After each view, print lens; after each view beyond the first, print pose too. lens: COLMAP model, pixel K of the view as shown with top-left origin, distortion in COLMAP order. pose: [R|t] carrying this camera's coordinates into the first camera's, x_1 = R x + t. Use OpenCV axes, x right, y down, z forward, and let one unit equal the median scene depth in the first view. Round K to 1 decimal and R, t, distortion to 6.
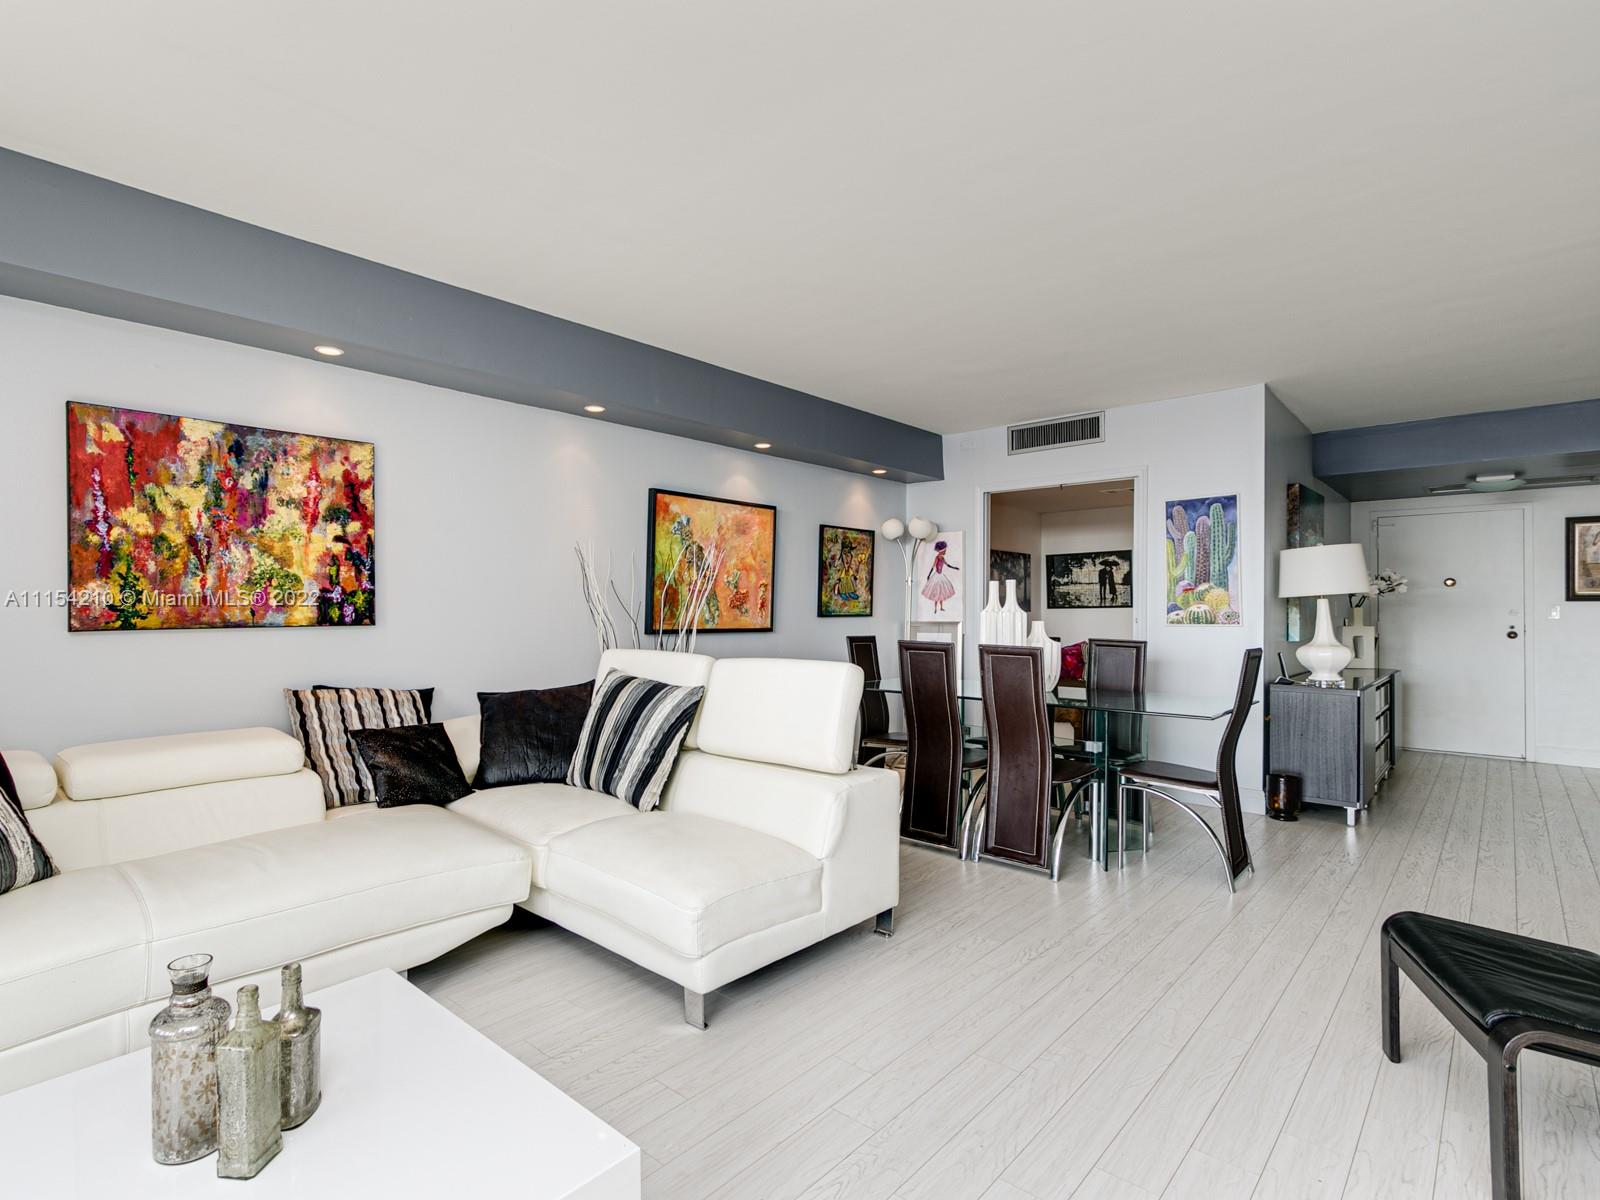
lens RADIAL K [[810.9, 0, 721.1], [0, 810.9, 602.4], [0, 0, 1]] dist [0.009936, -0.003254]
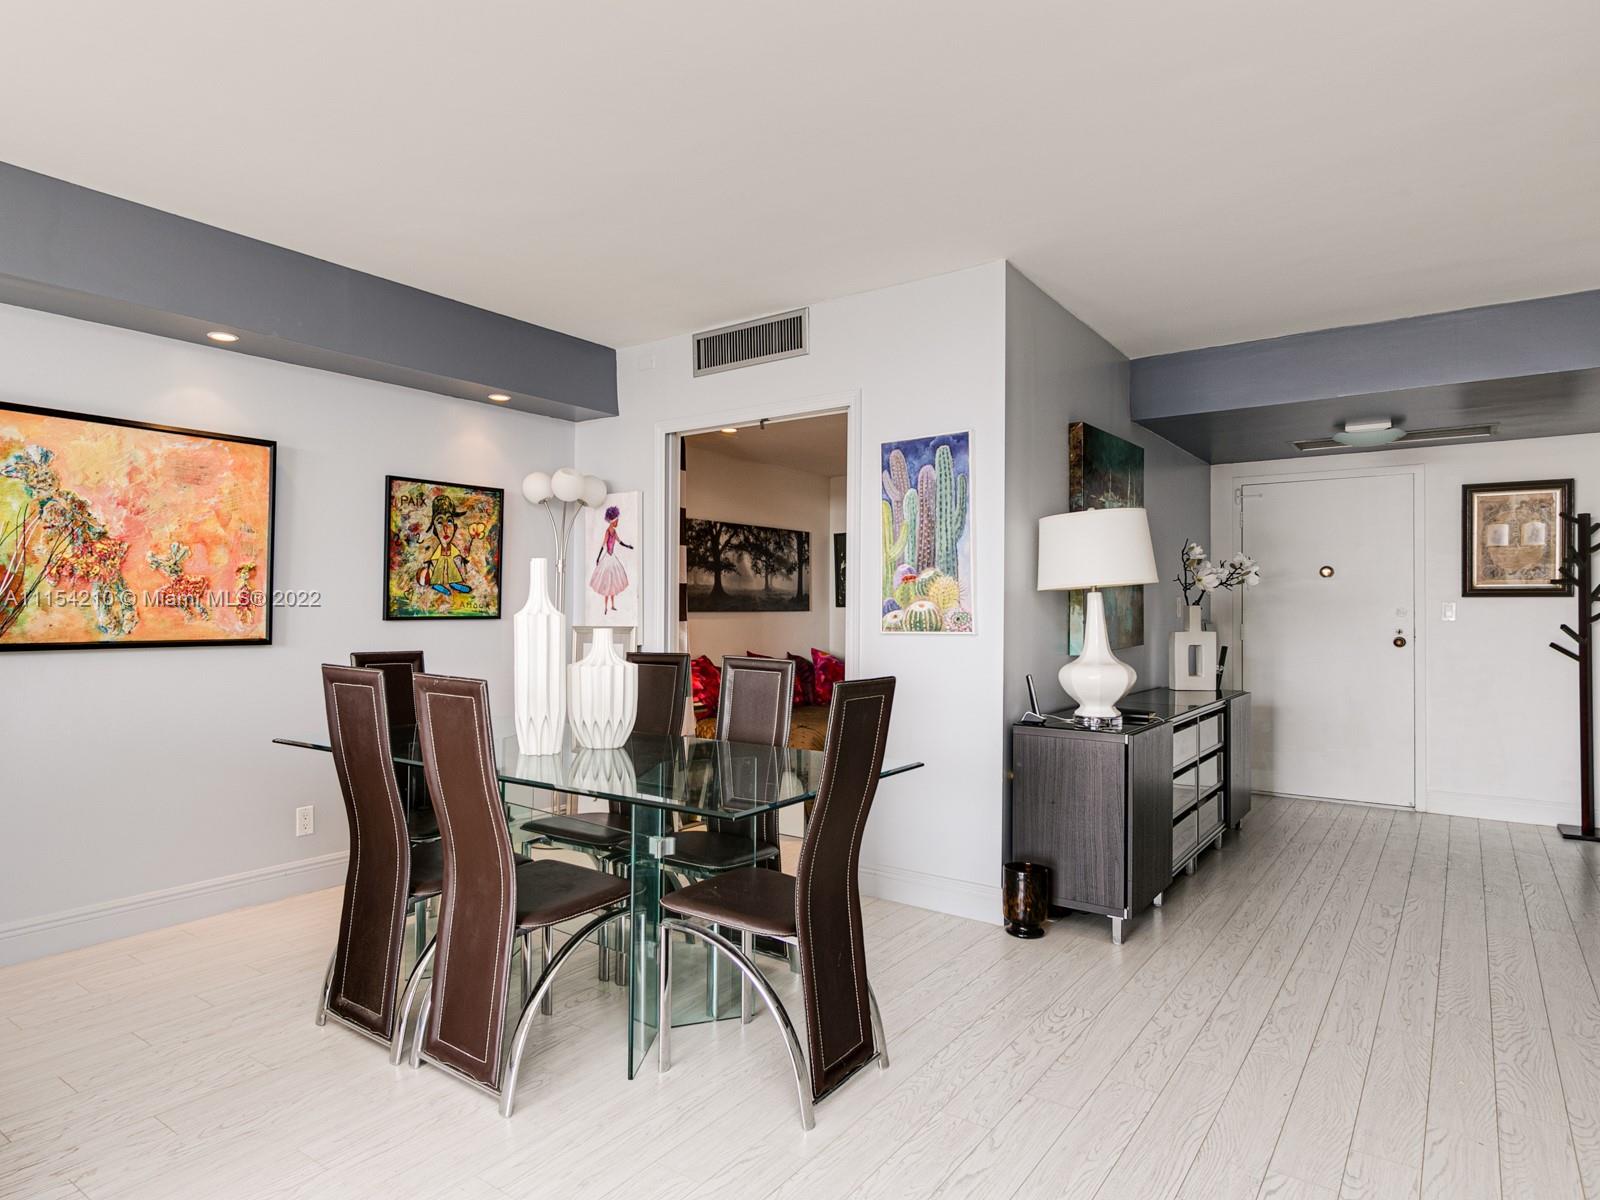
lens RADIAL K [[957.4, 0, 721.0], [0, 957.4, 602.0], [0, 0, 1]] dist [0.012752, -0.004568]
pose [[0.994327, 0.000383, 0.106364, 0.351893], [-0.000680, 0.999996, 0.002762, 0.001441], [-0.106363, -0.002819, 0.994323, 0.257835]]
